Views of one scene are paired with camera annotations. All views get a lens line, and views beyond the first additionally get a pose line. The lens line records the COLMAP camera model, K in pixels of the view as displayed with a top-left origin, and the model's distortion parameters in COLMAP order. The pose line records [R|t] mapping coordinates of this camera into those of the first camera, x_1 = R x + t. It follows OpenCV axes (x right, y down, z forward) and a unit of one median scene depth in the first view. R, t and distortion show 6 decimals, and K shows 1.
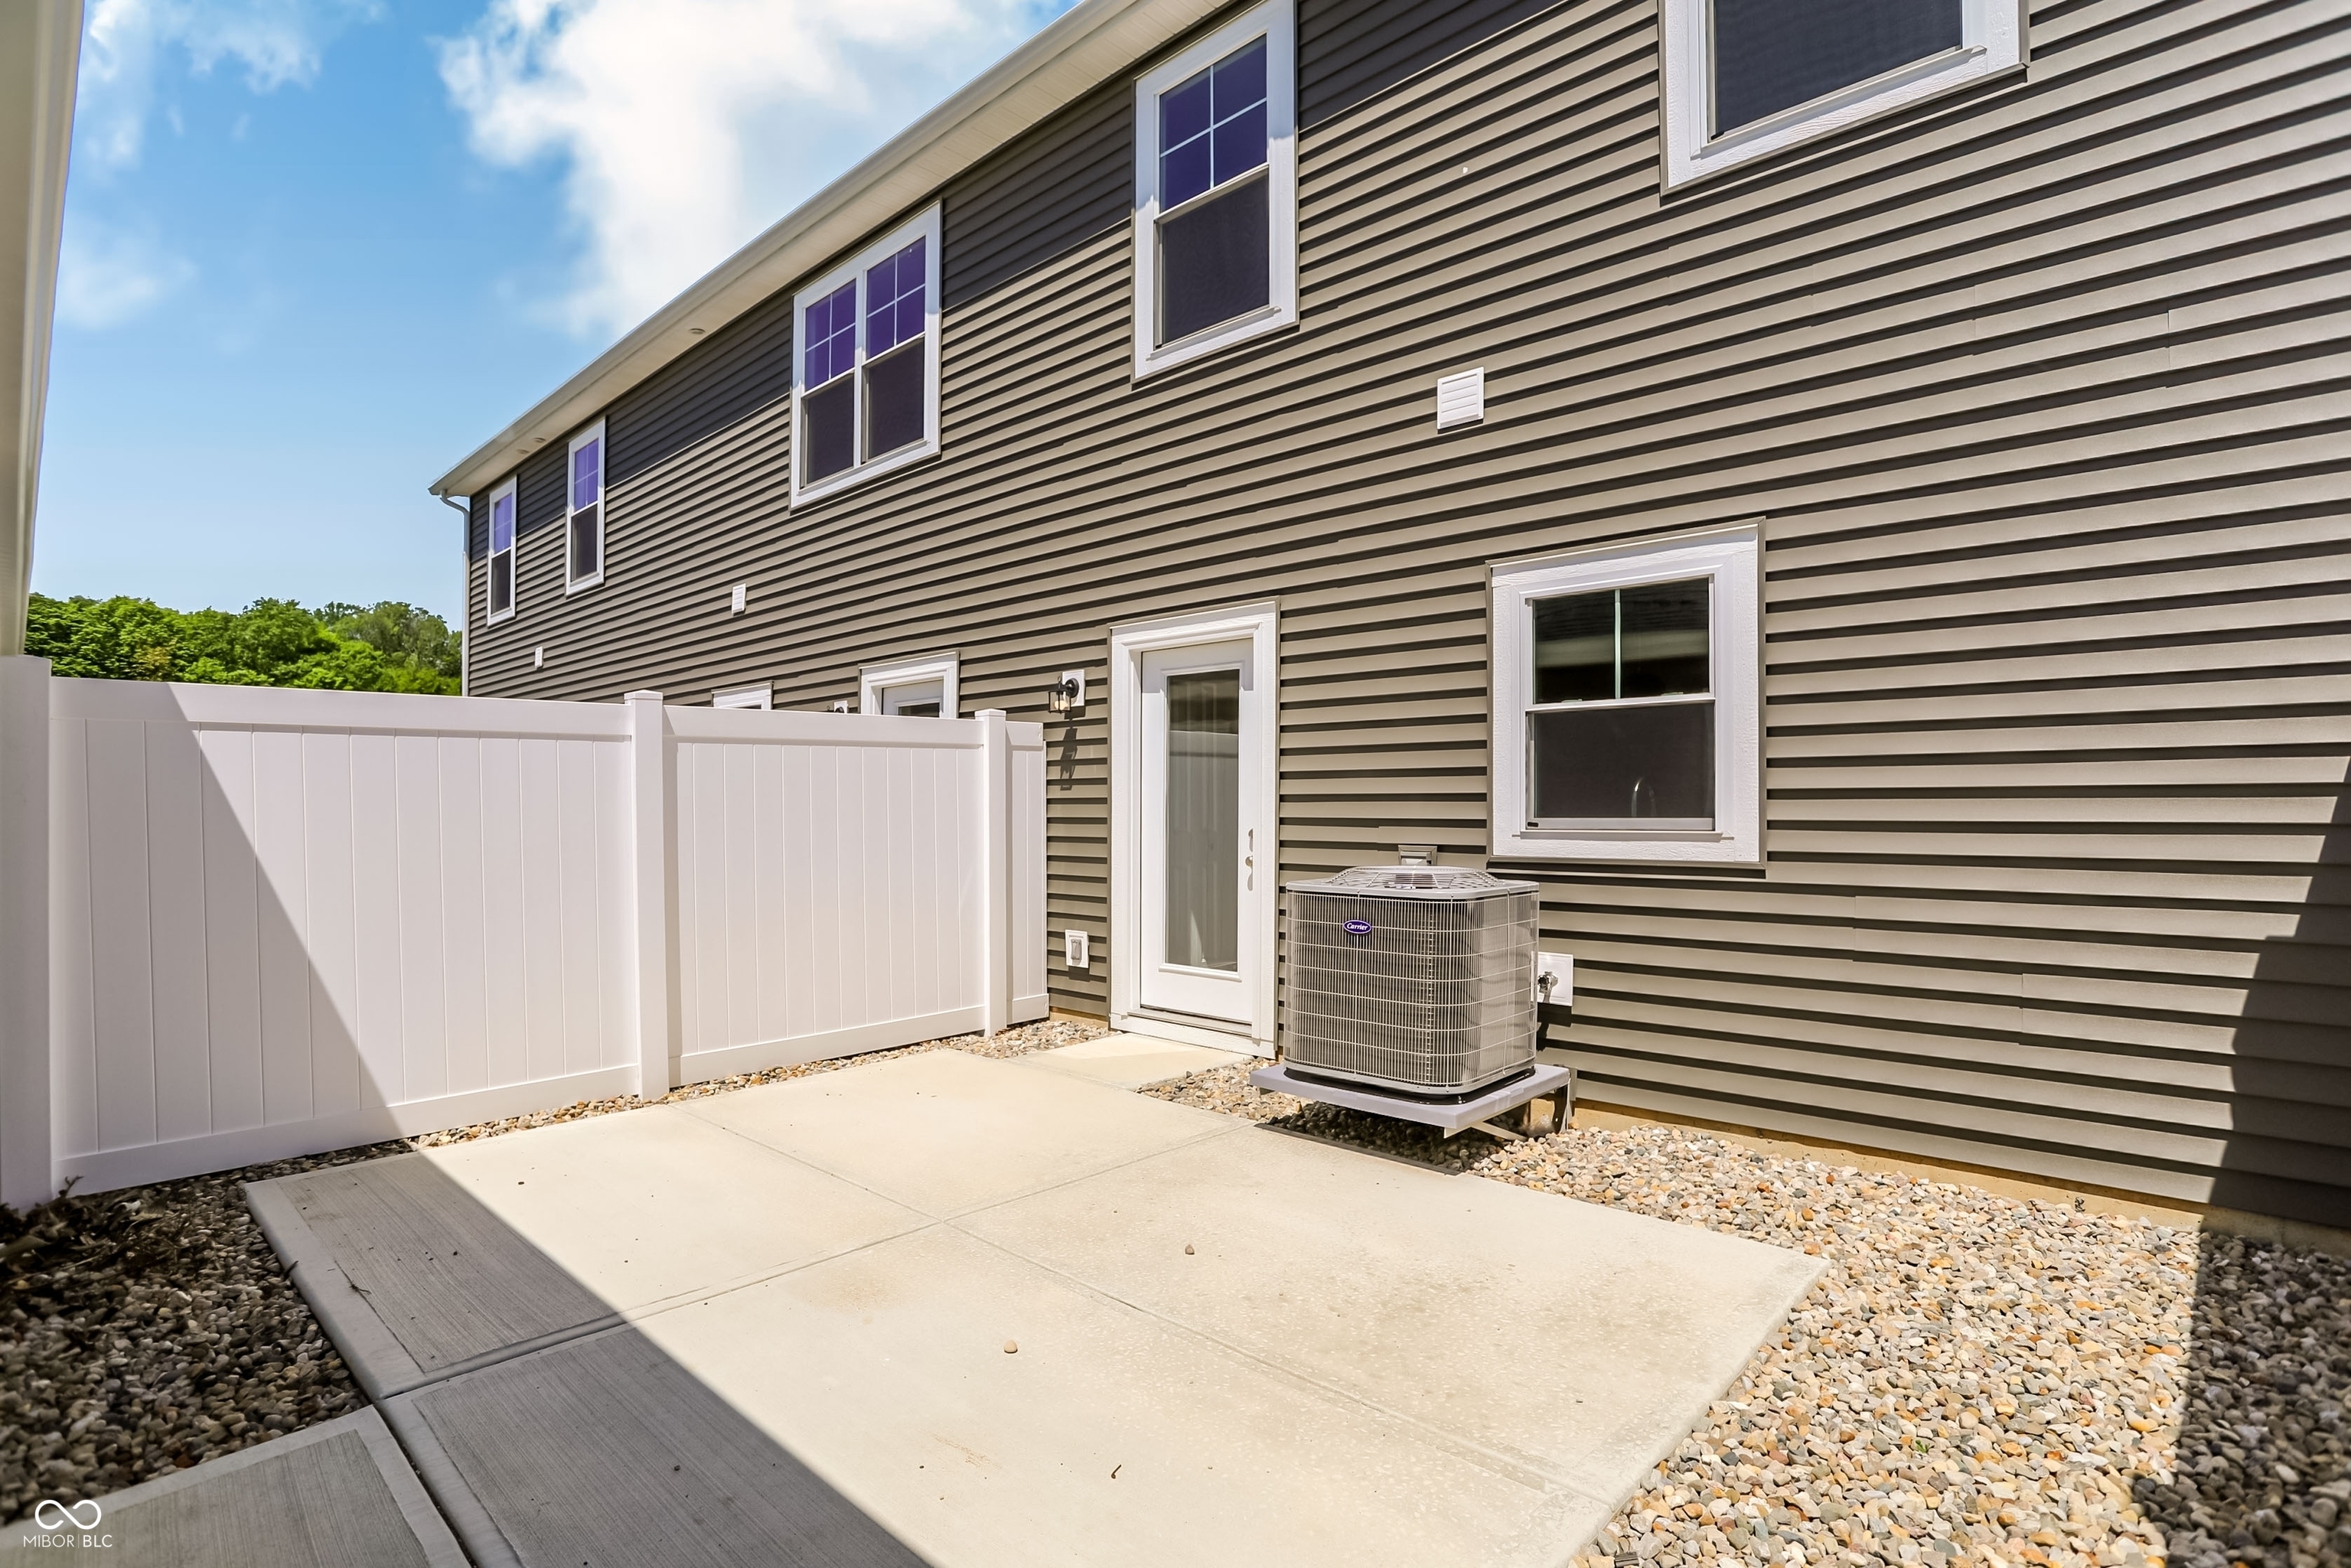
lens RADIAL K [[1185.5, 0, 1206.5], [0, 1185.5, 788.8], [0, 0, 1]] dist [-0.064178, 0.034181]
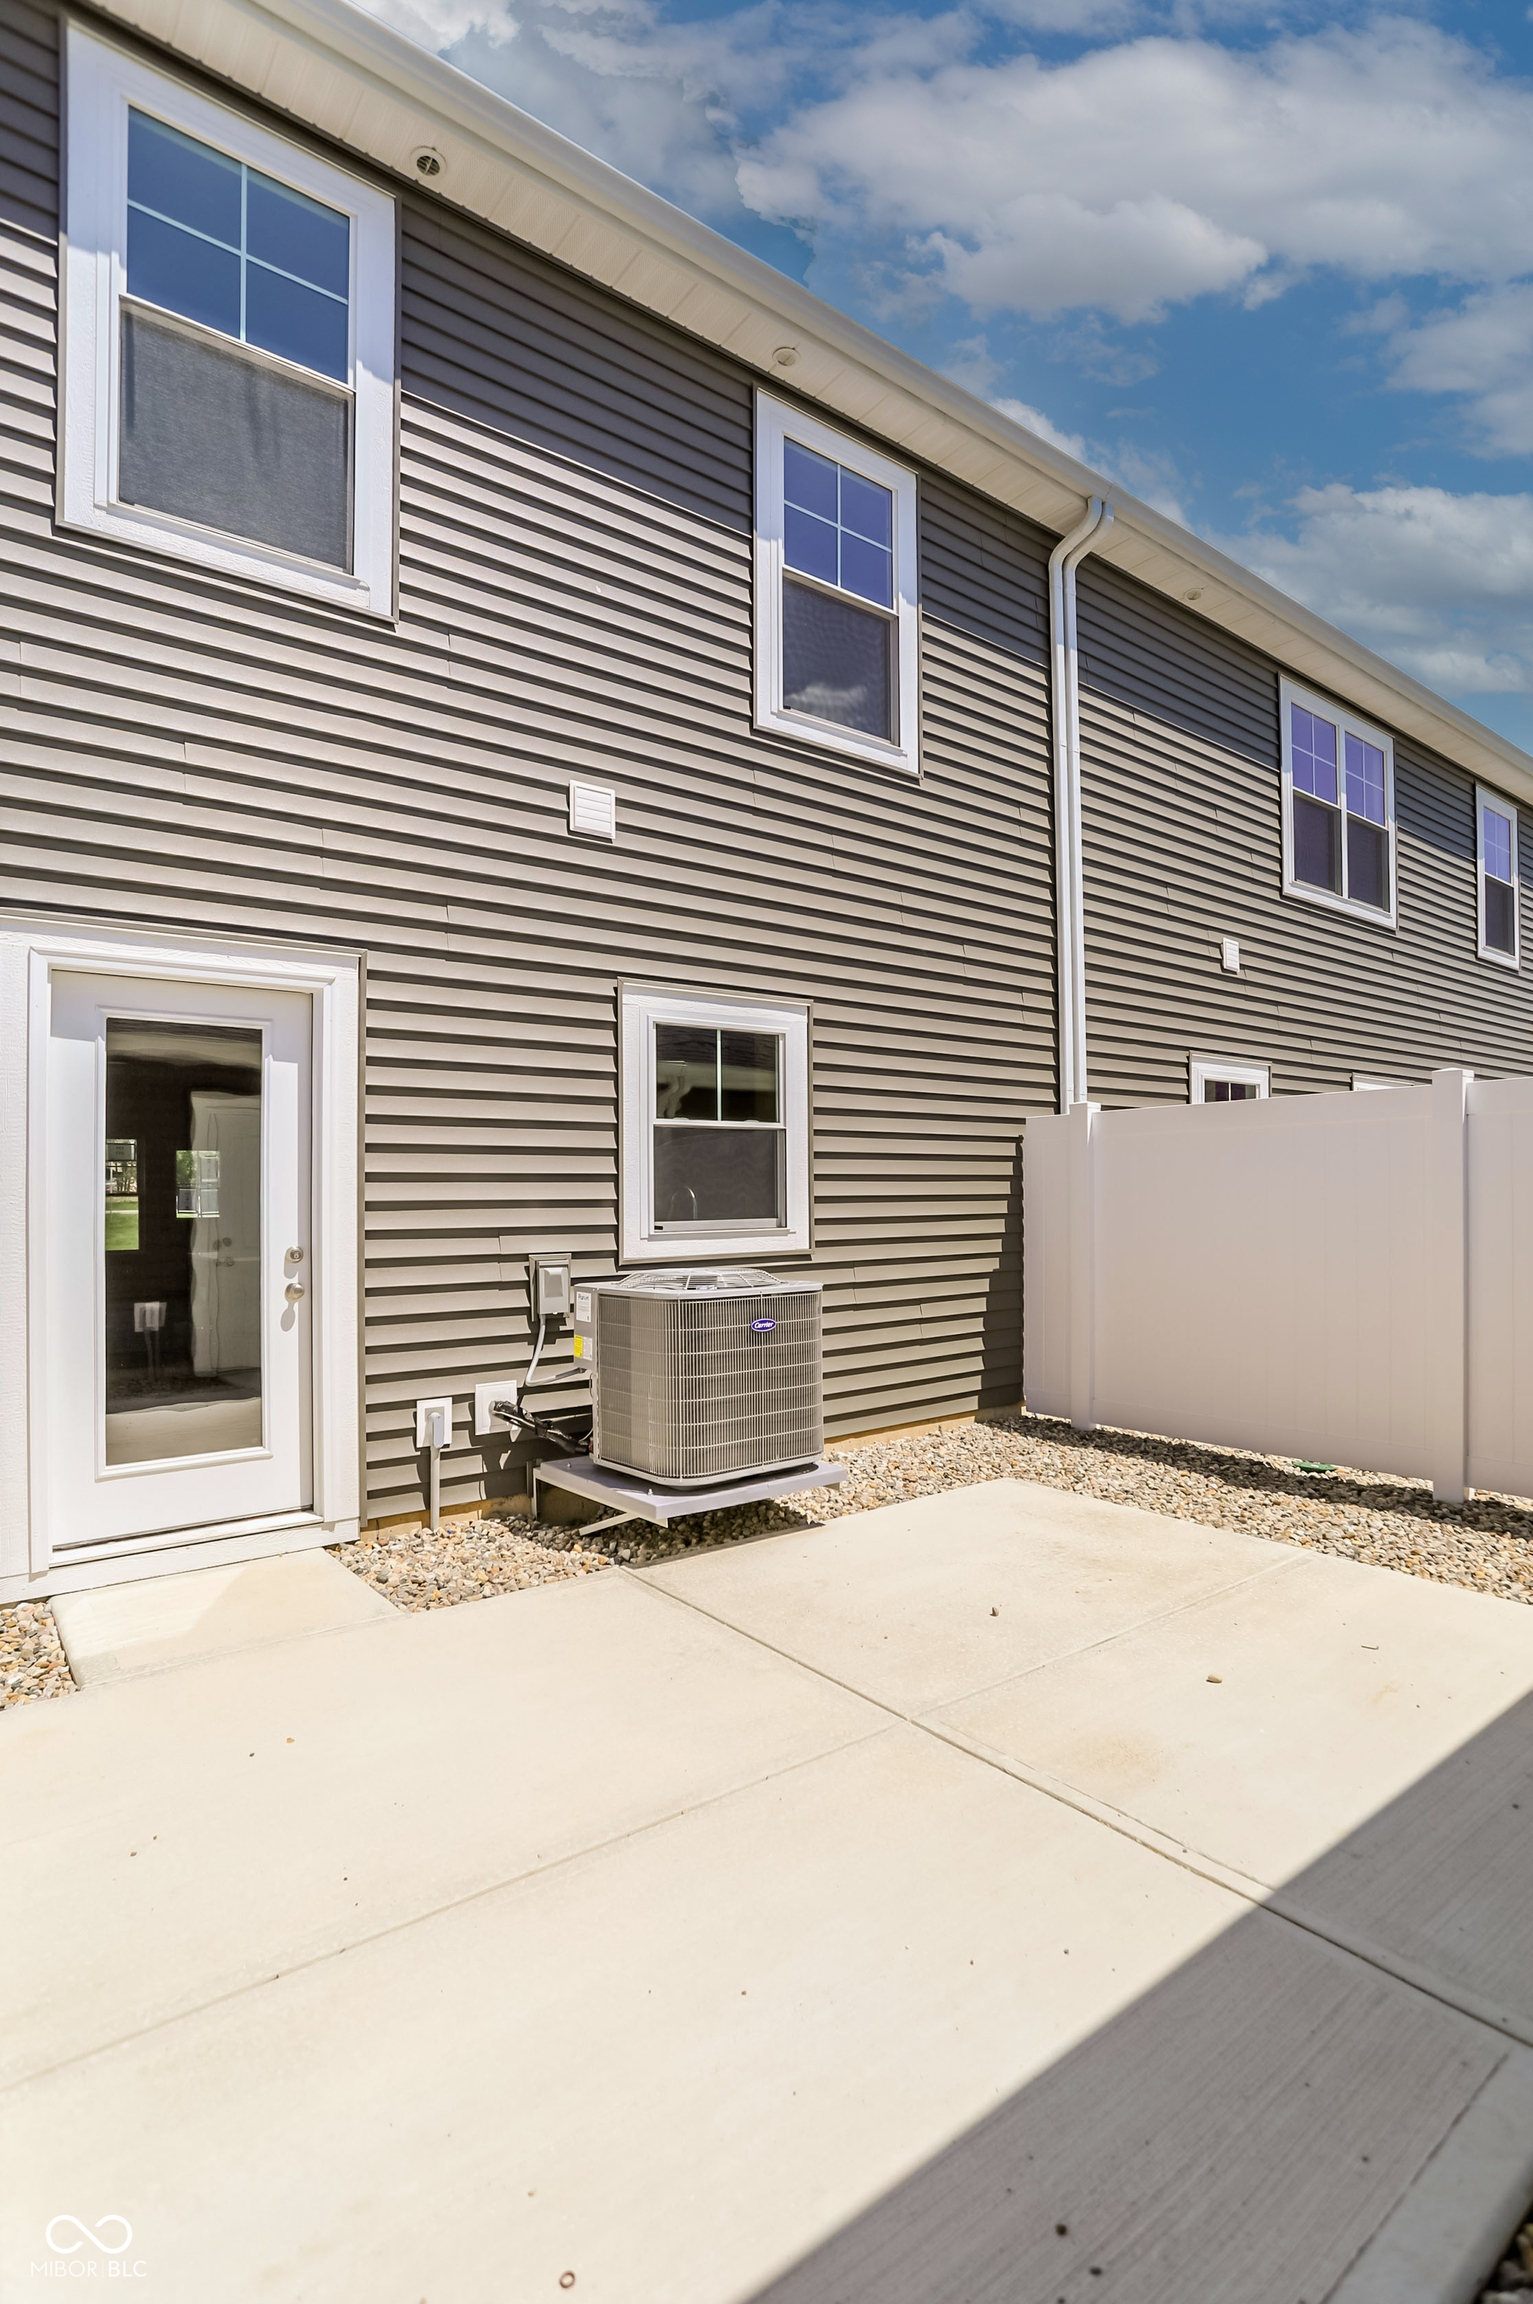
lens RADIAL K [[1155.3, 0, 770.2], [0, 1155.3, 1204.1], [0, 0, 1]] dist [-0.059352, 0.032048]
pose [[0.151172, 0.002250, 0.988505, -0.778851], [0.003874, 0.999988, -0.002868, 0.011854], [-0.988500, 0.004263, 0.151162, 0.740336]]
